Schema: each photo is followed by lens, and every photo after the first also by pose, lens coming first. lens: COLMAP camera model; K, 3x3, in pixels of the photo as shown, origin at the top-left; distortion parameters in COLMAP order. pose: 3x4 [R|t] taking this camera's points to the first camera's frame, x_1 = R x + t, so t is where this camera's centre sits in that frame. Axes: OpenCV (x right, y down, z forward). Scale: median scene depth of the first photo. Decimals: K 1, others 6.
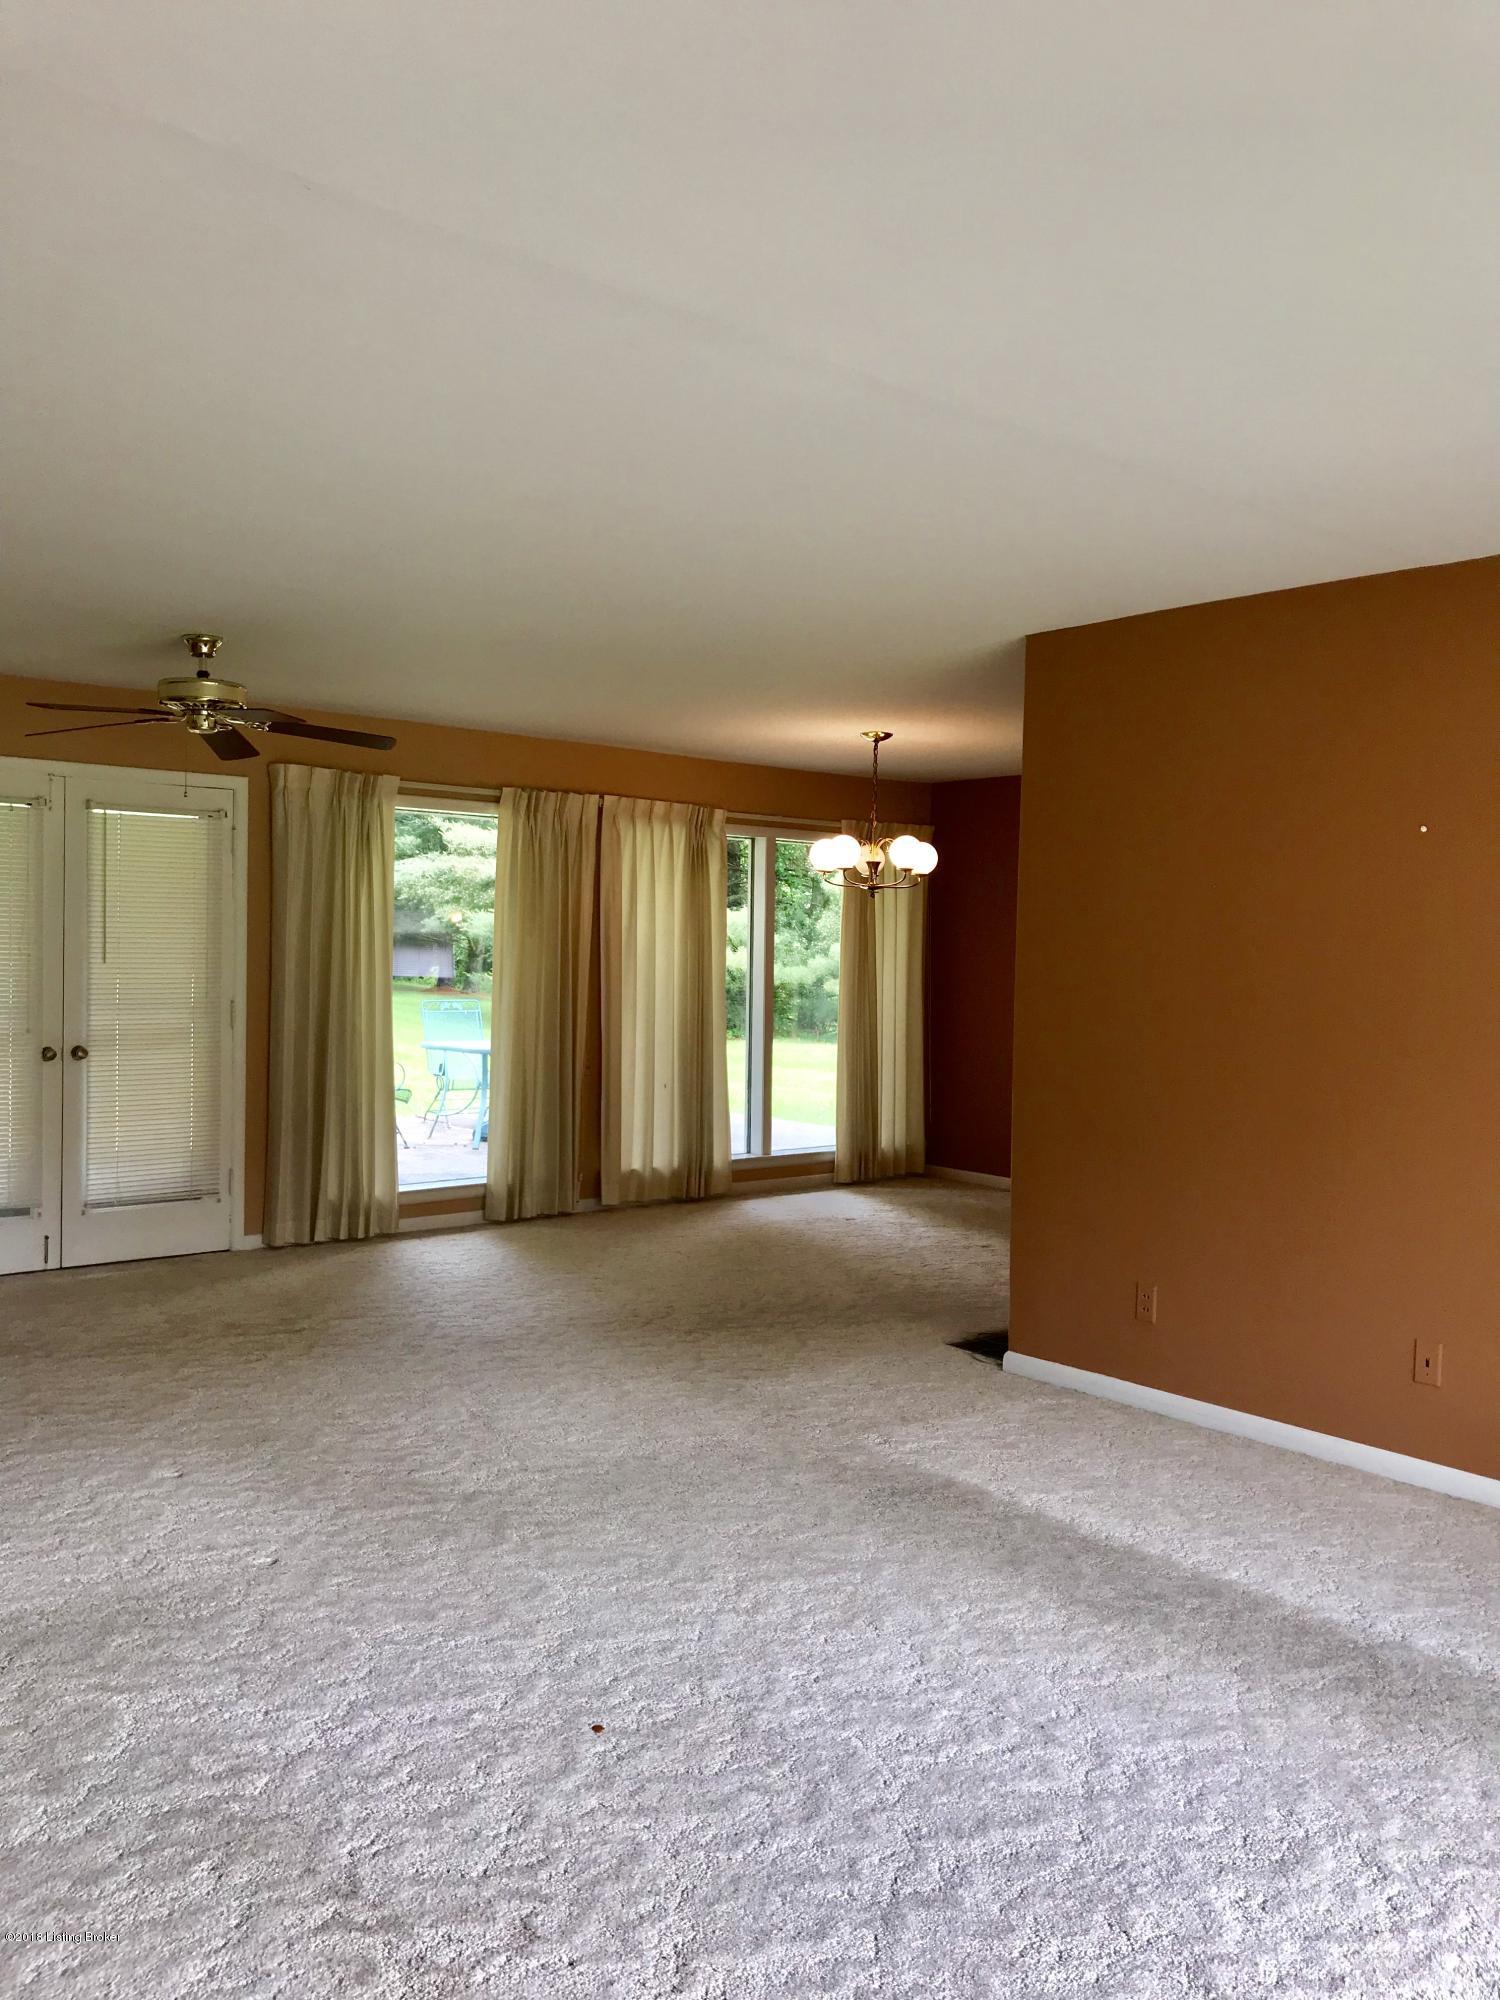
lens RADIAL K [[1625.4, 0, 750.0], [0, 1625.4, 1000.0], [0, 0, 1]] dist [-0.001666, -0.000130]
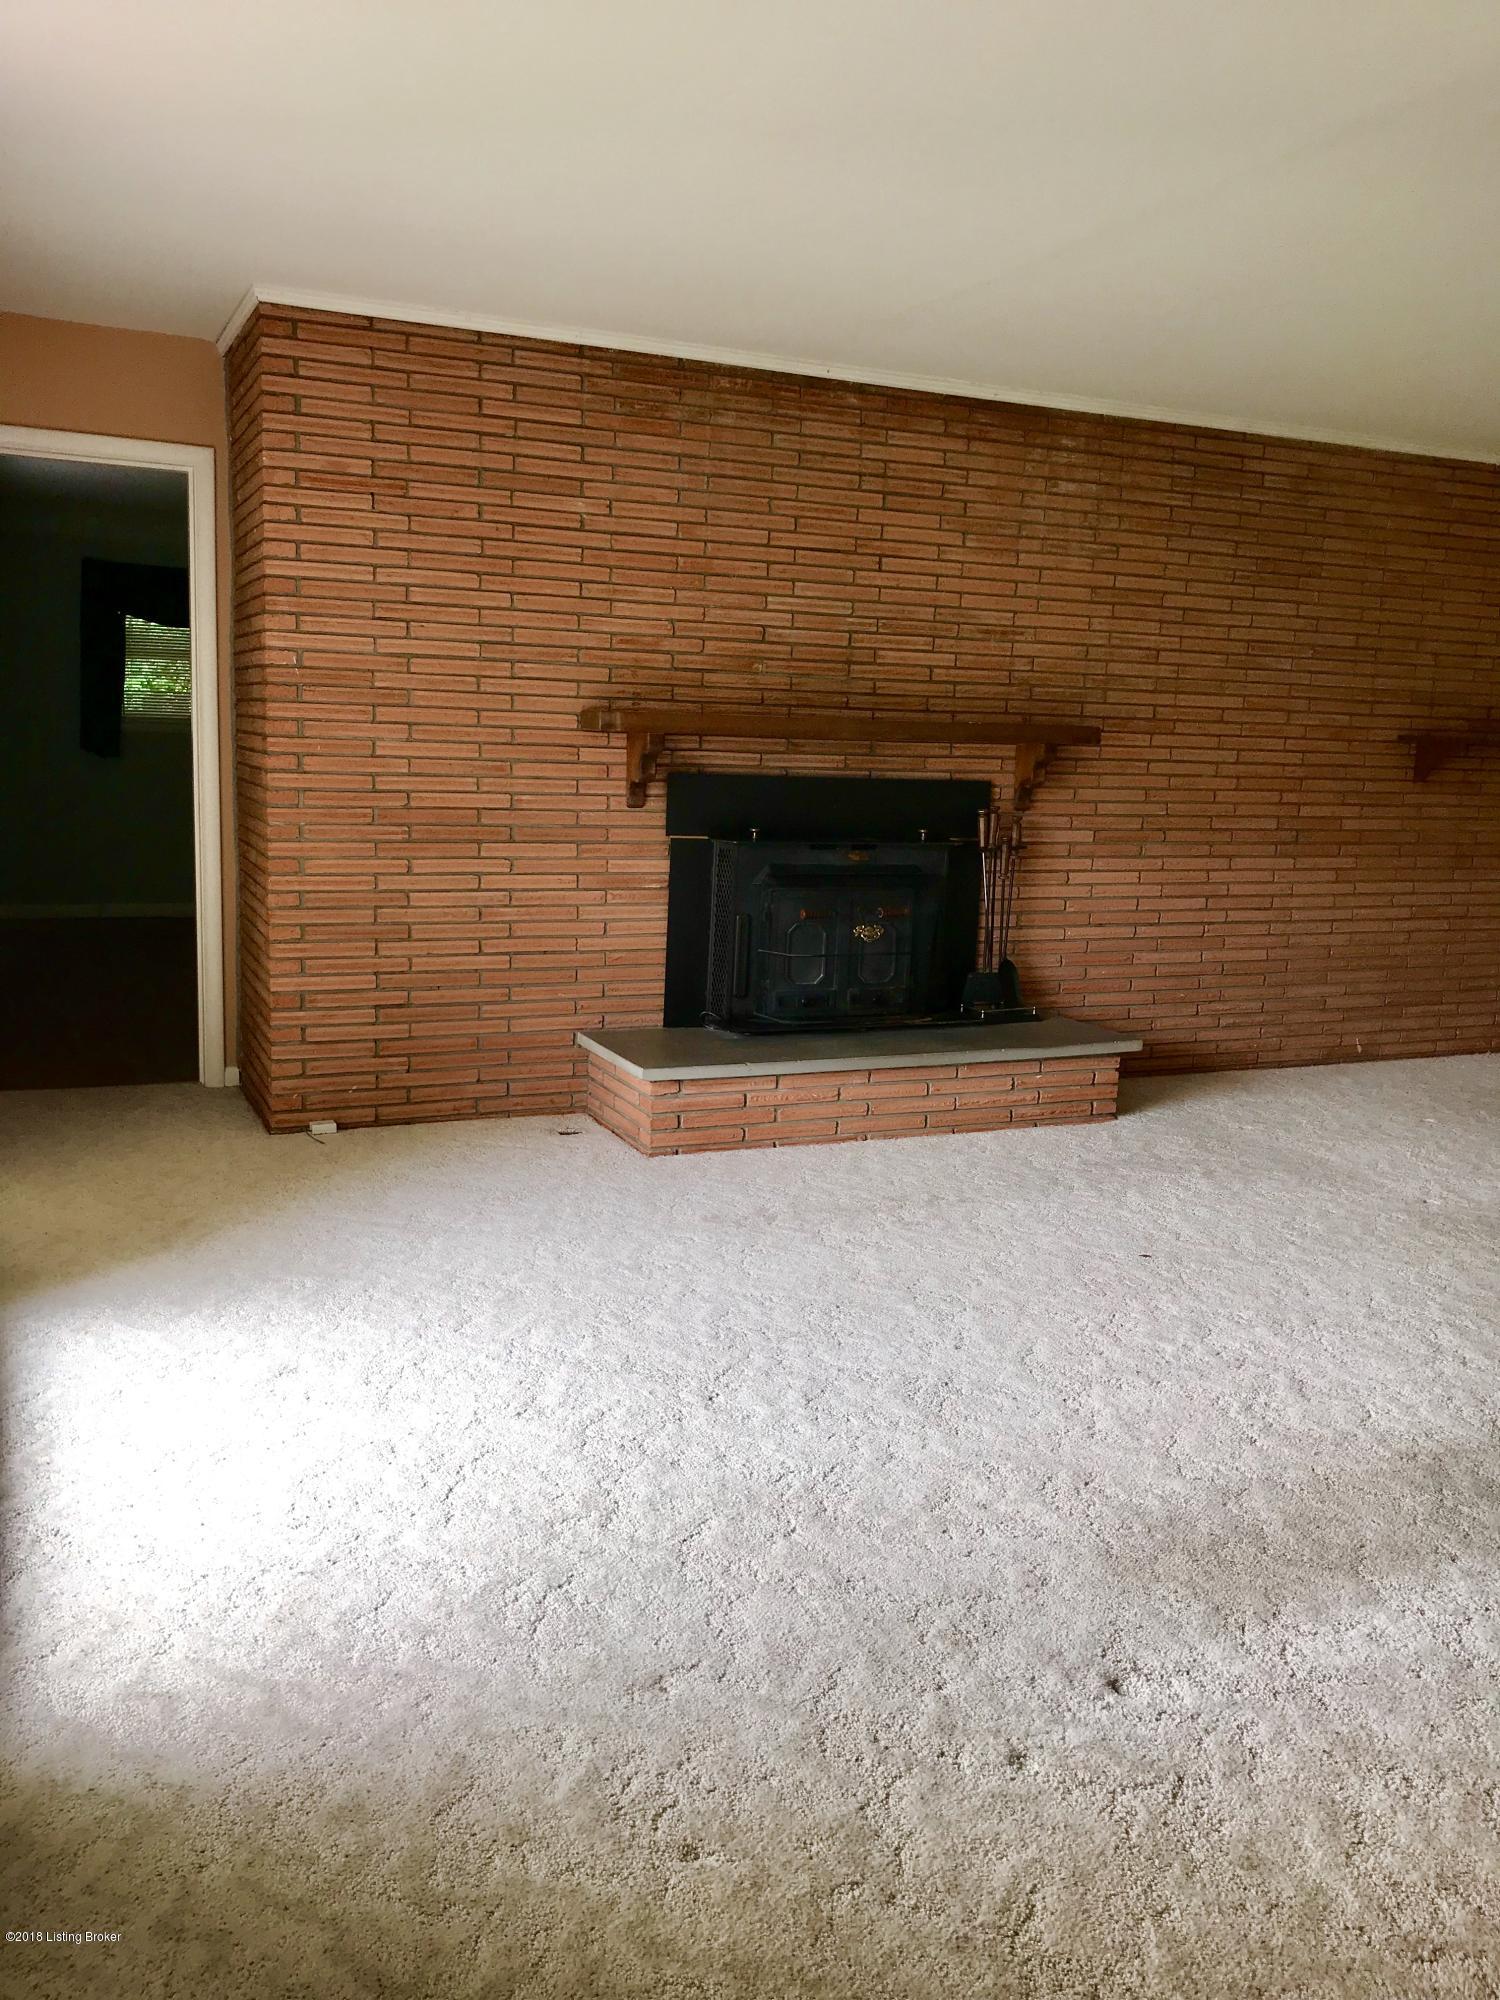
lens RADIAL K [[1625.4, 0, 750.0], [0, 1625.4, 1000.0], [0, 0, 1]] dist [-0.001666, -0.000130]
pose [[-0.283097, 0.128898, -0.950390, 1.338325], [-0.066436, 0.985912, 0.153506, 0.040050], [0.956787, 0.106598, -0.270546, 1.053882]]
